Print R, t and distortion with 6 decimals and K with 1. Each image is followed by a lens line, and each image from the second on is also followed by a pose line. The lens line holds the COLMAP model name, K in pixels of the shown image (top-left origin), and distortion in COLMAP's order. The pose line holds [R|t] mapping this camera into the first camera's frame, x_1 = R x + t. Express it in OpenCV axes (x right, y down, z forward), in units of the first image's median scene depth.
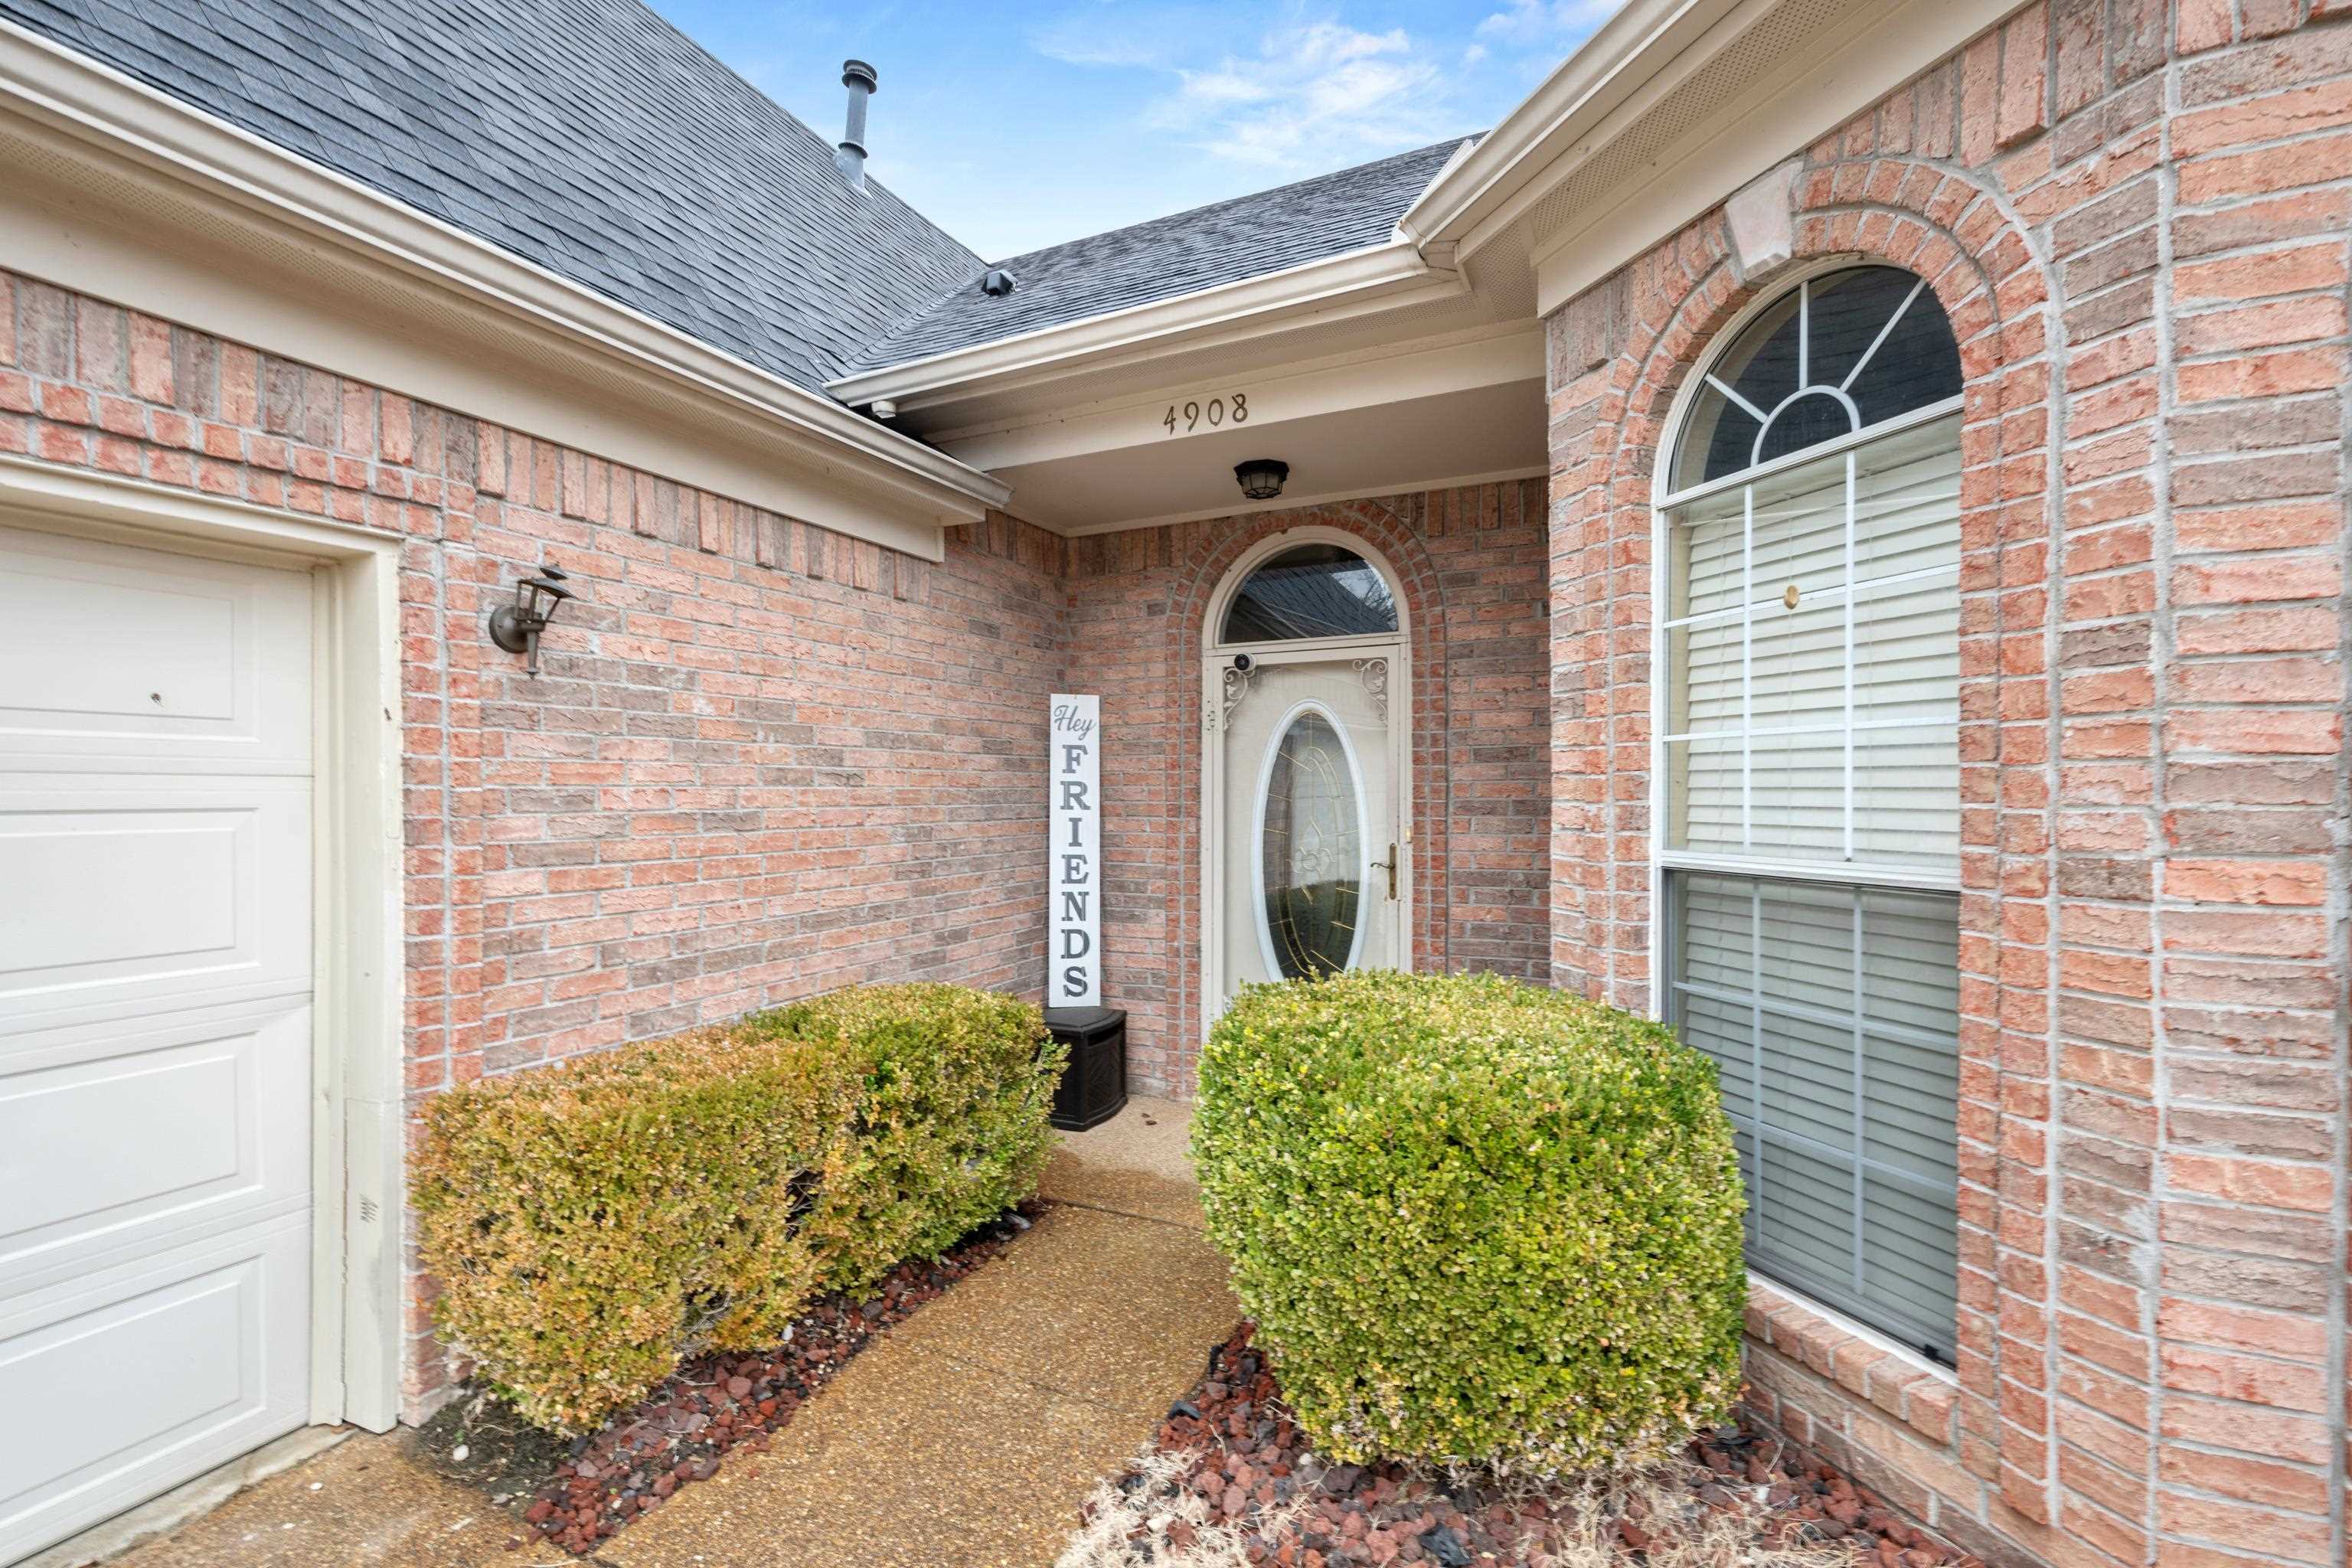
lens RADIAL K [[1030.6, 0, 1179.8], [0, 1030.6, 801.5], [0, 0, 1]] dist [-0.011727, -0.000121]
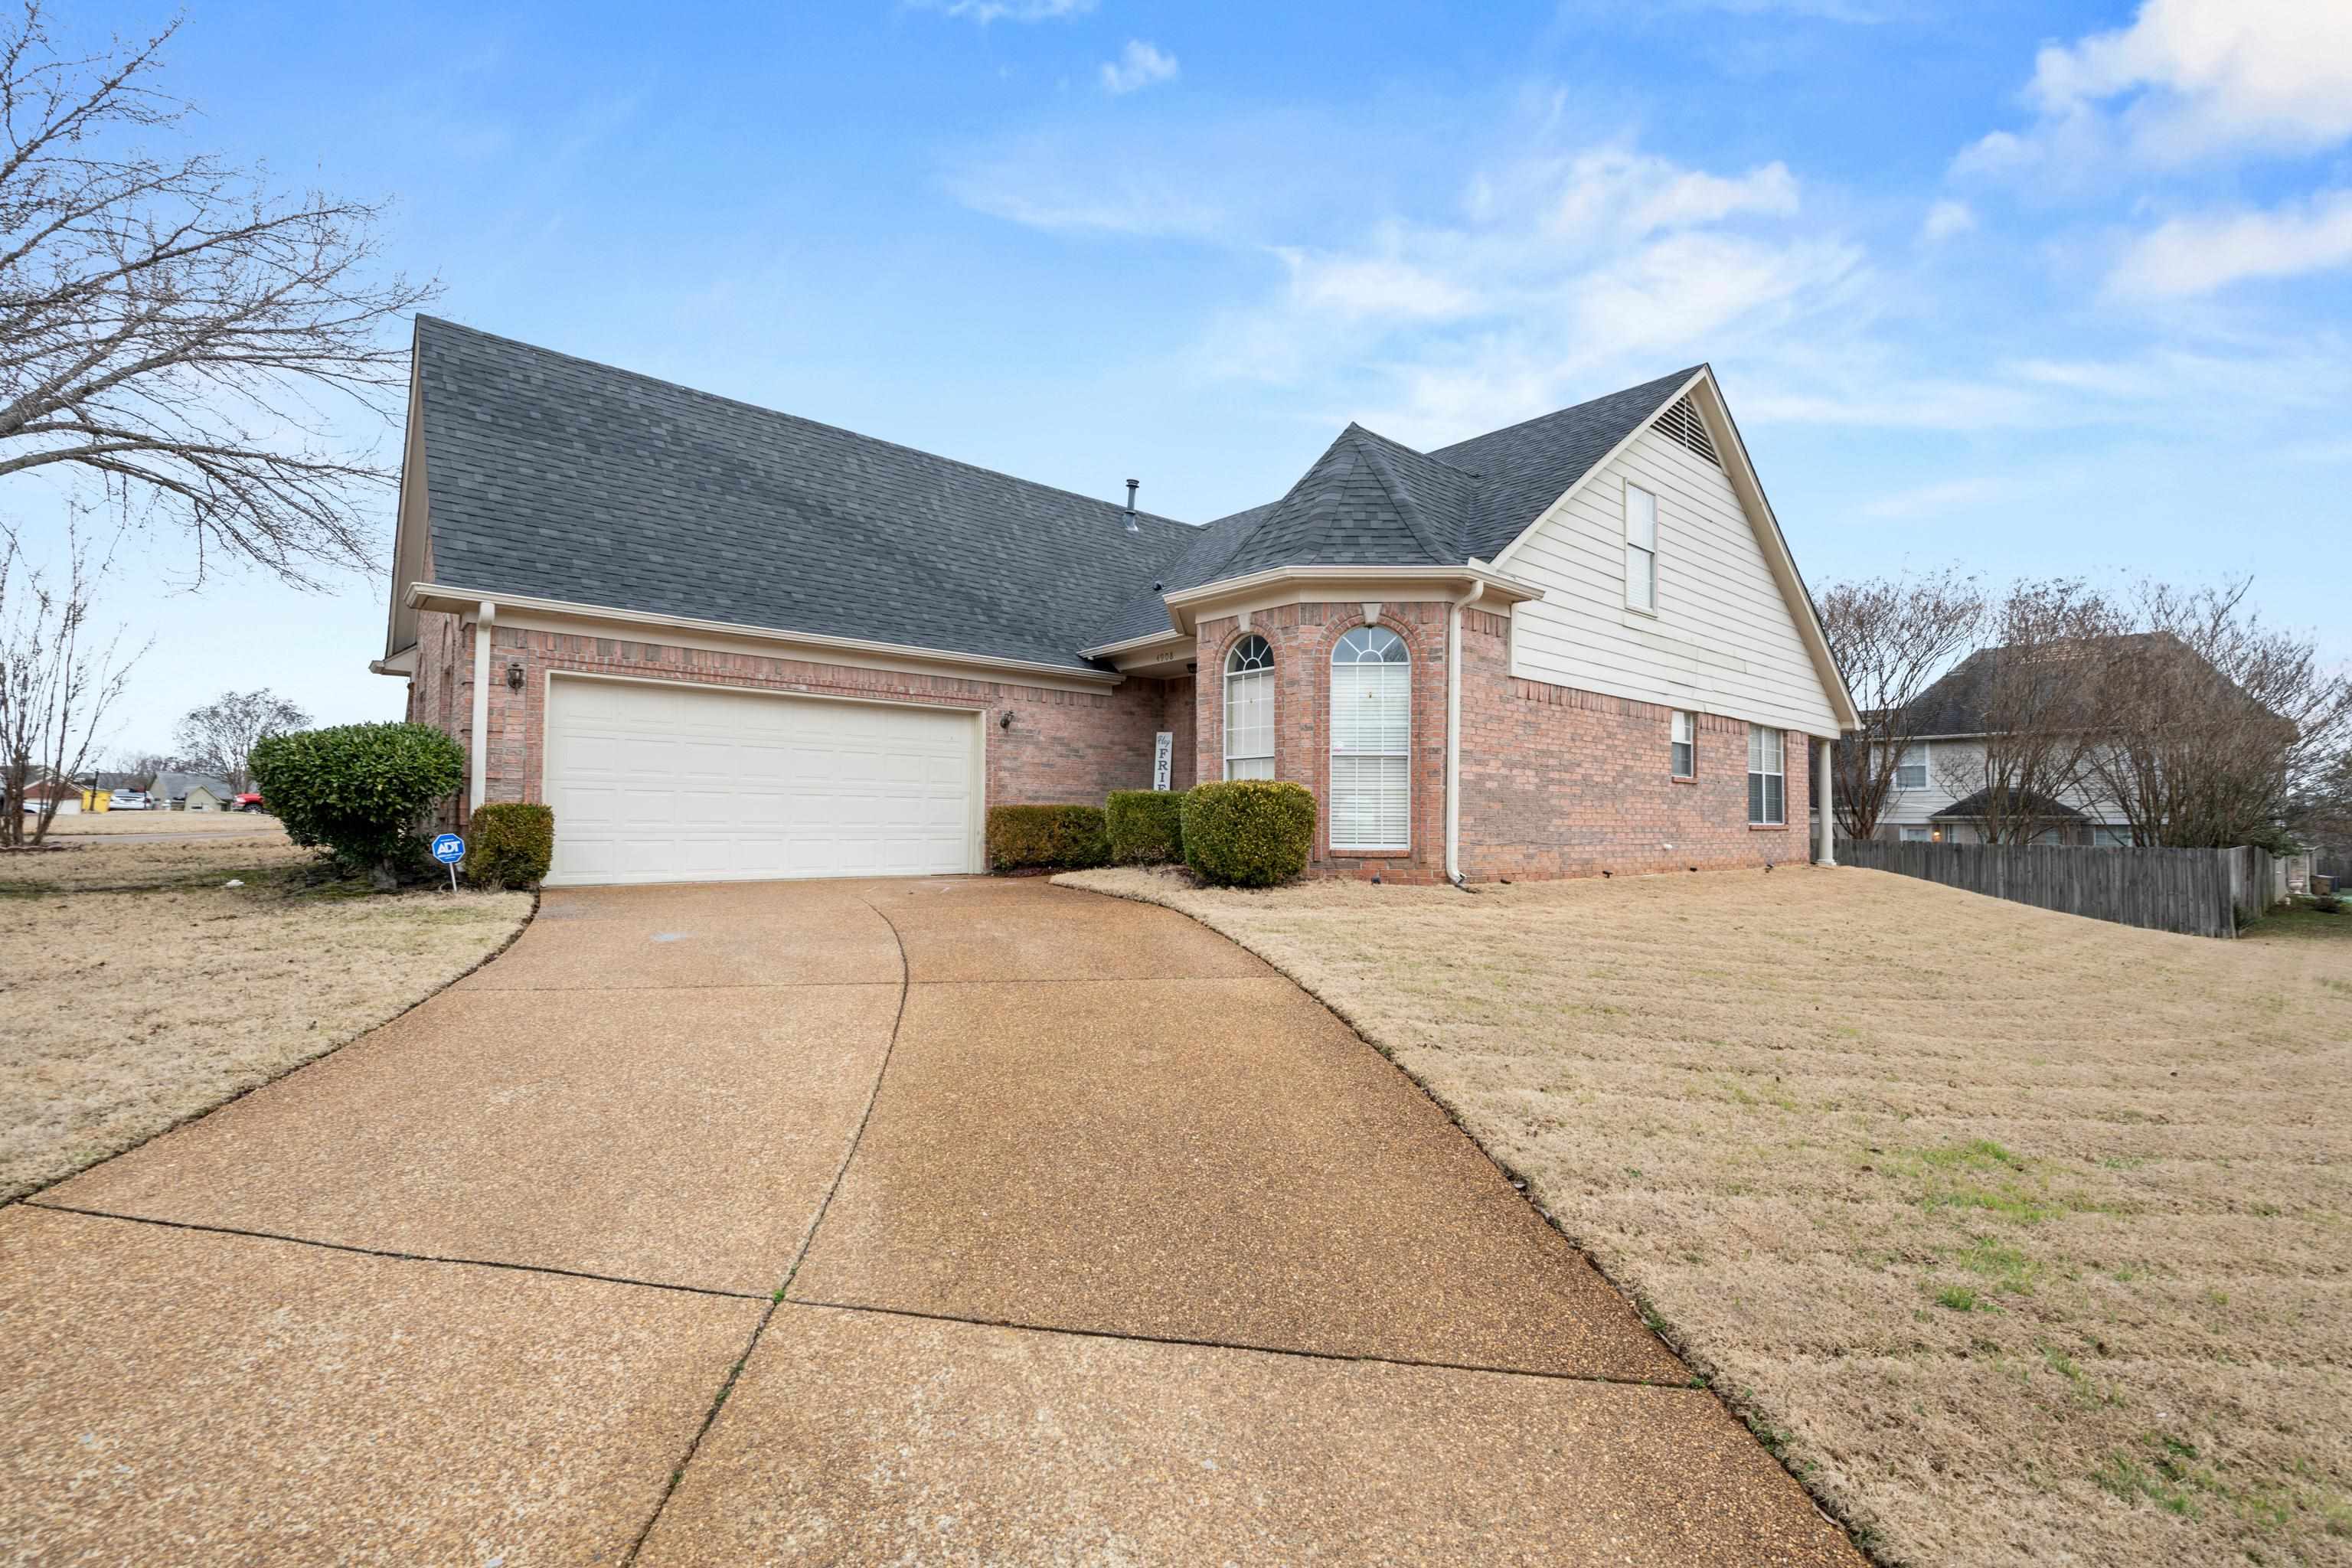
lens RADIAL K [[1030.6, 0, 1179.4], [0, 1030.6, 783.0], [0, 0, 1]] dist [-0.011727, -0.000121]
pose [[0.910789, -0.010017, -0.412751, 1.949822], [-0.011157, 0.998743, -0.048859, 0.316758], [0.412722, 0.049105, 0.909533, -2.840599]]
